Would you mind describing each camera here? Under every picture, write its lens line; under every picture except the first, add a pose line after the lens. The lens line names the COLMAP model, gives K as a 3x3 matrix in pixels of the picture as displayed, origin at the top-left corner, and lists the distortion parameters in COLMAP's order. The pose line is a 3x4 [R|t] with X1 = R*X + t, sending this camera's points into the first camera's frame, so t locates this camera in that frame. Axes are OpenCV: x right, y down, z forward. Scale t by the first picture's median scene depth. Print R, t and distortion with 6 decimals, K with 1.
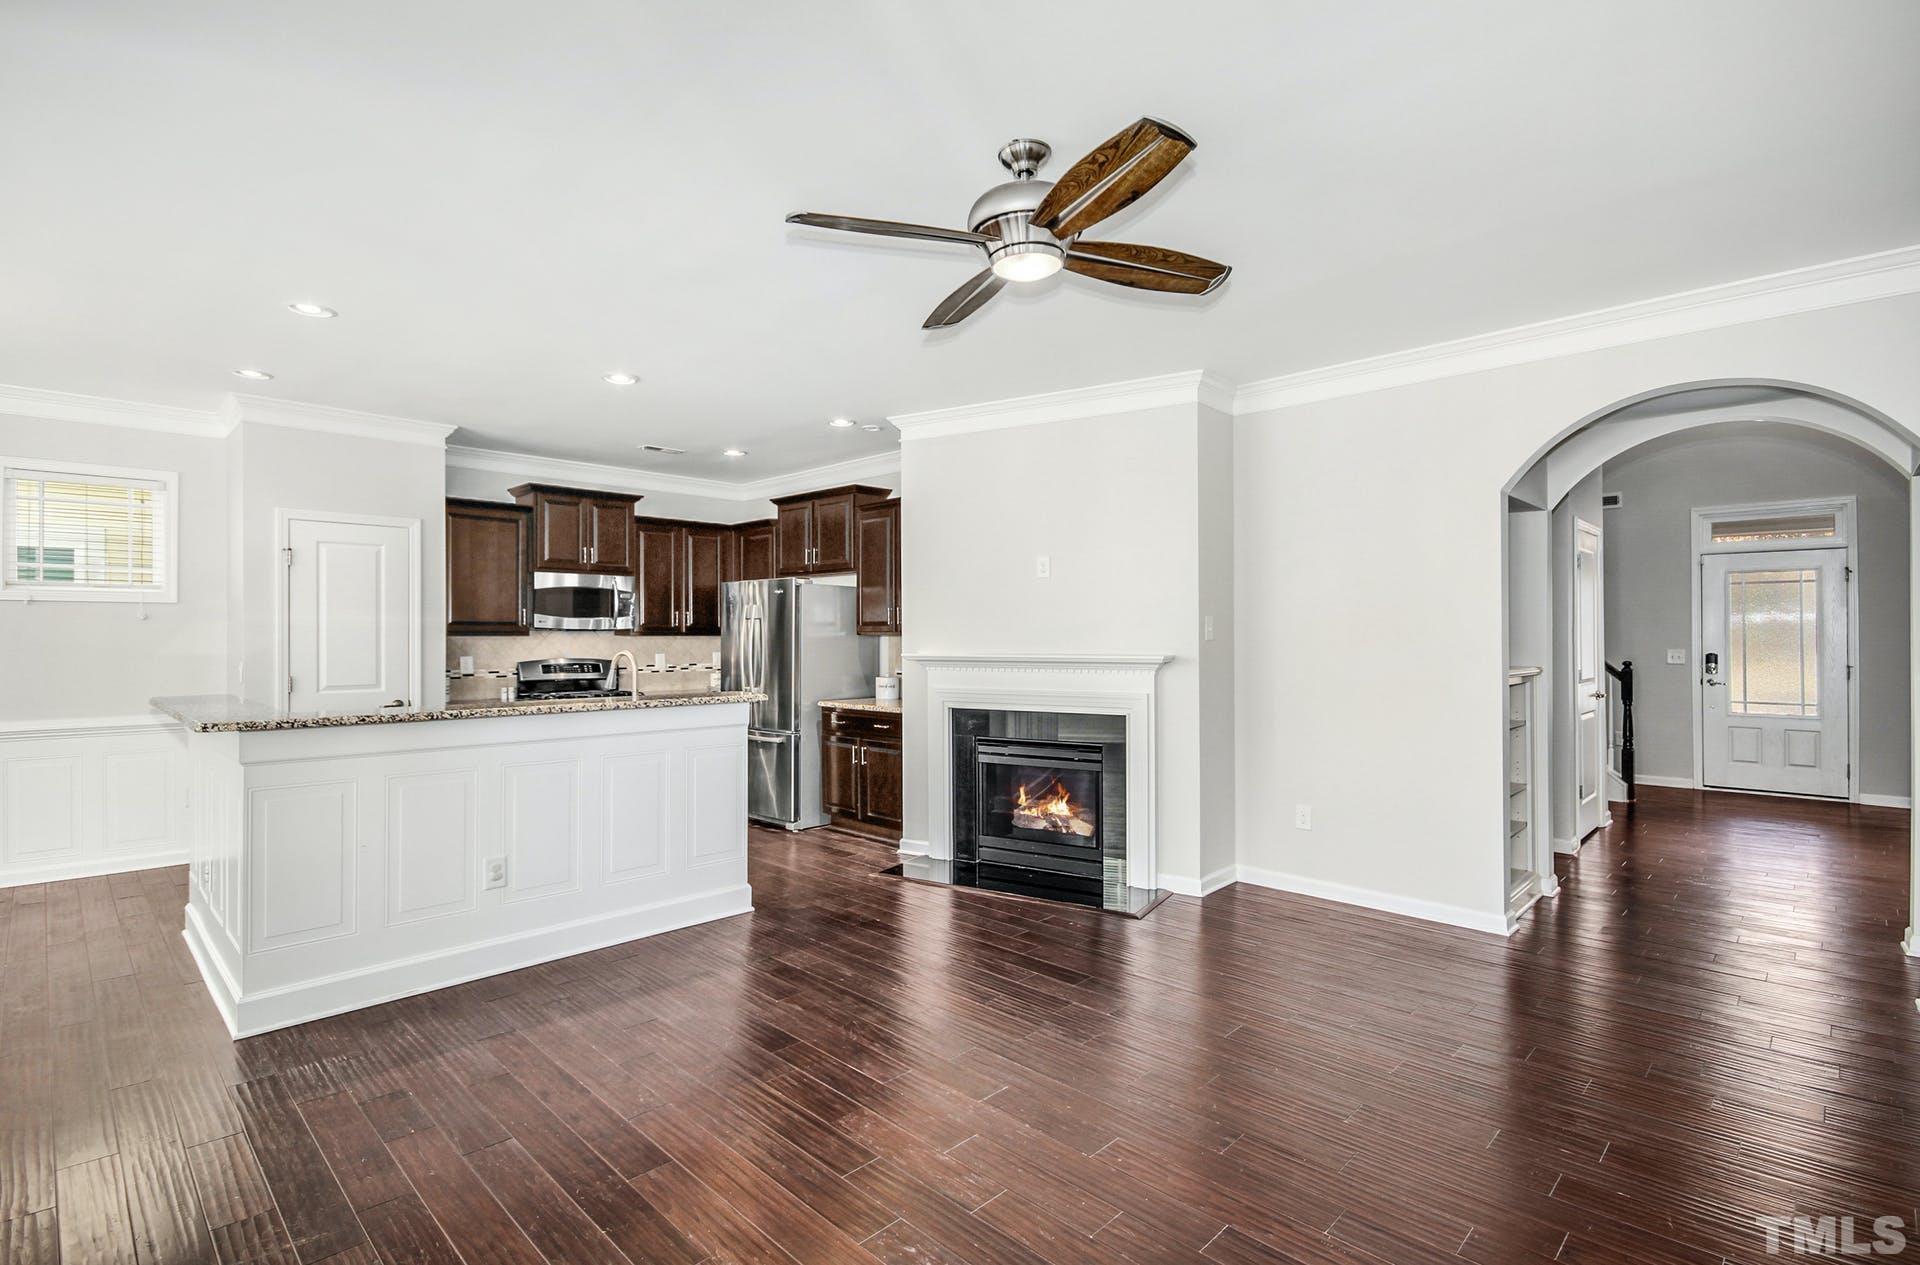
lens RADIAL K [[895.4, 0, 961.5], [0, 895.4, 633.0], [0, 0, 1]] dist [0.003234, 0.000178]
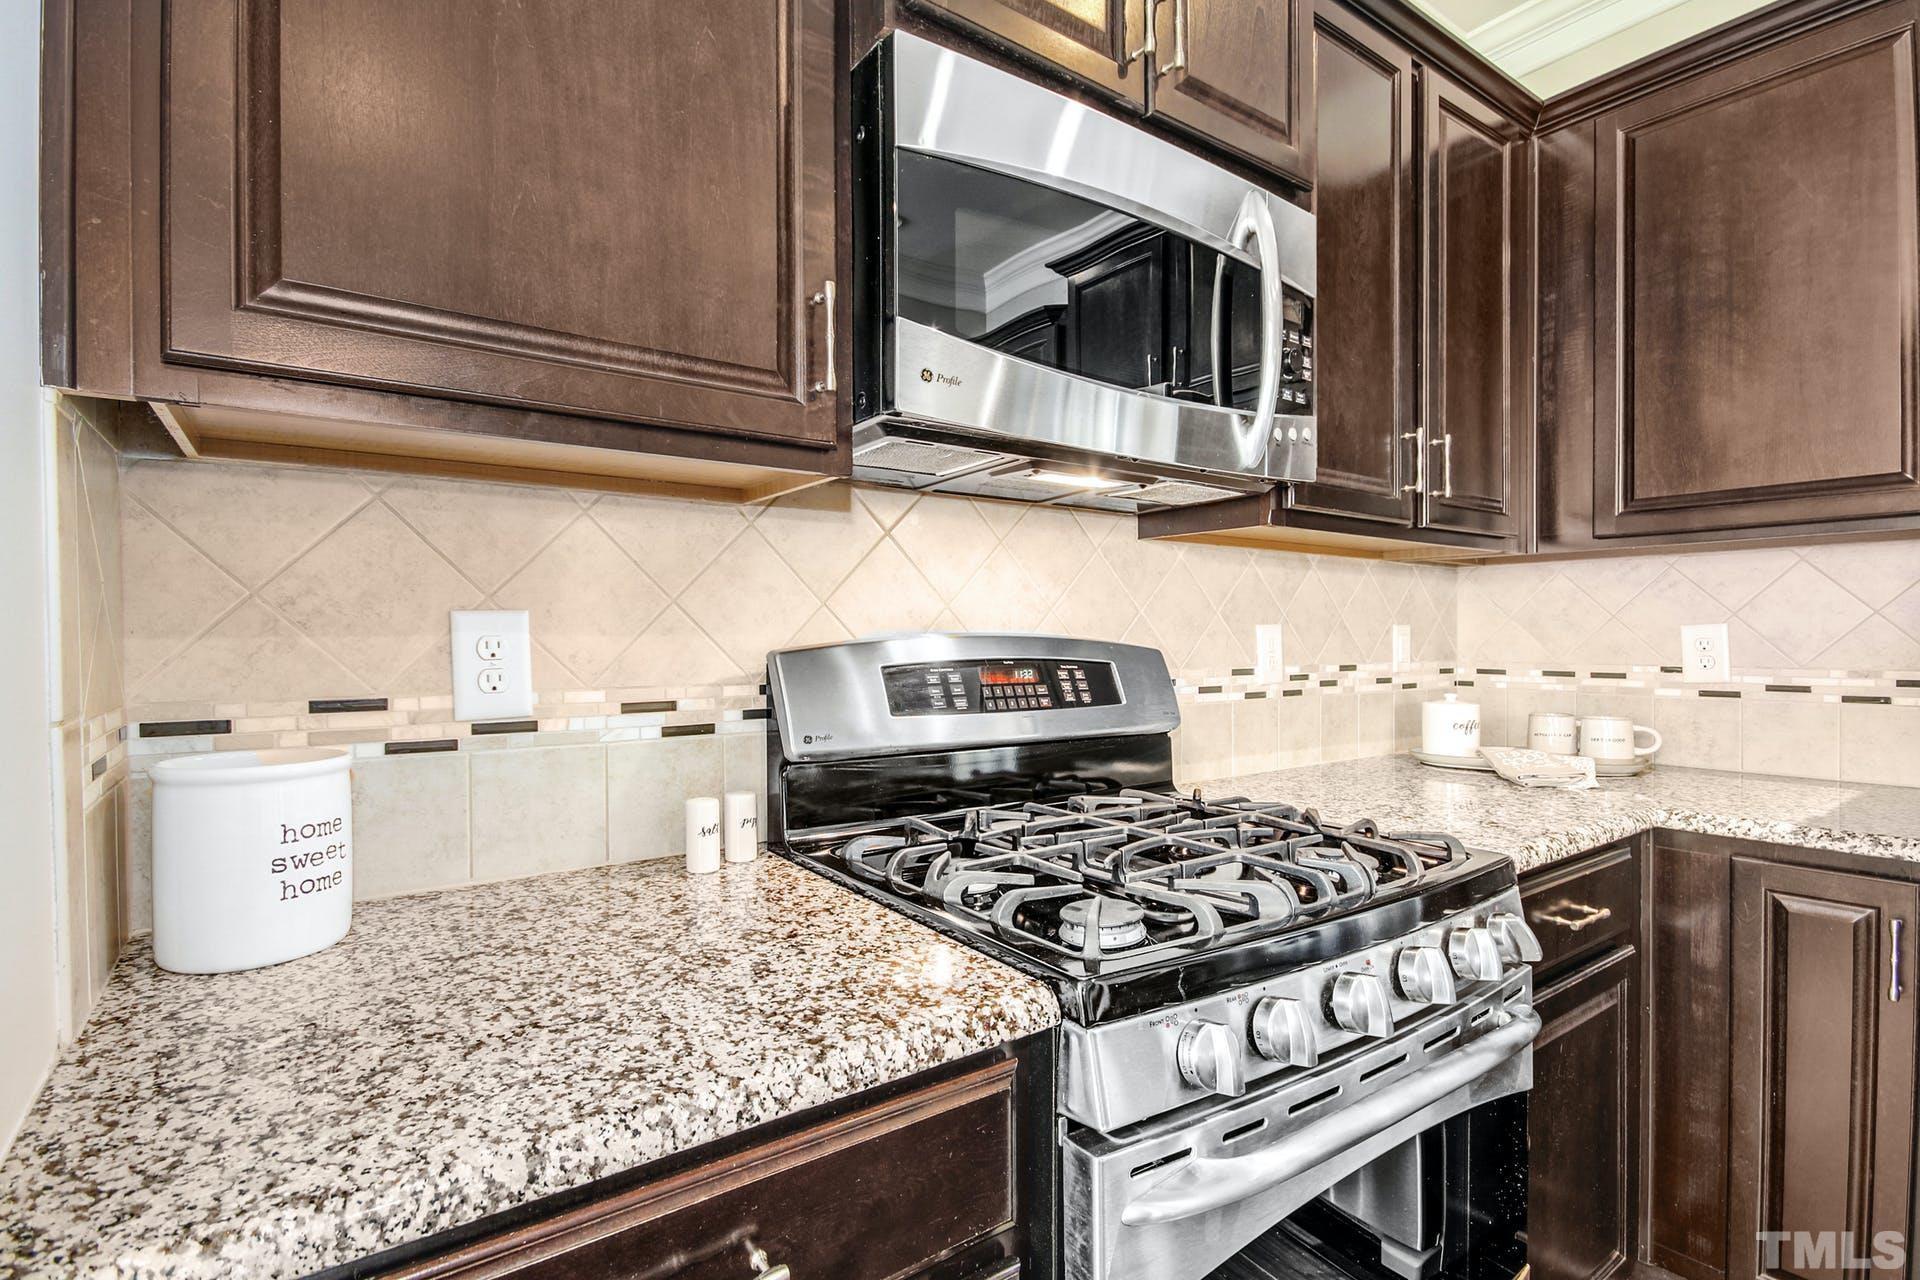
lens RADIAL K [[923.4, 0, 958.3], [0, 923.4, 642.2], [0, 0, 1]] dist [-0.005359, -0.001261]
pose [[0.983451, 0.011813, -0.180788, -0.322178], [-0.007966, 0.999726, 0.021990, 0.019845], [0.180998, -0.020186, 0.983276, 0.625595]]
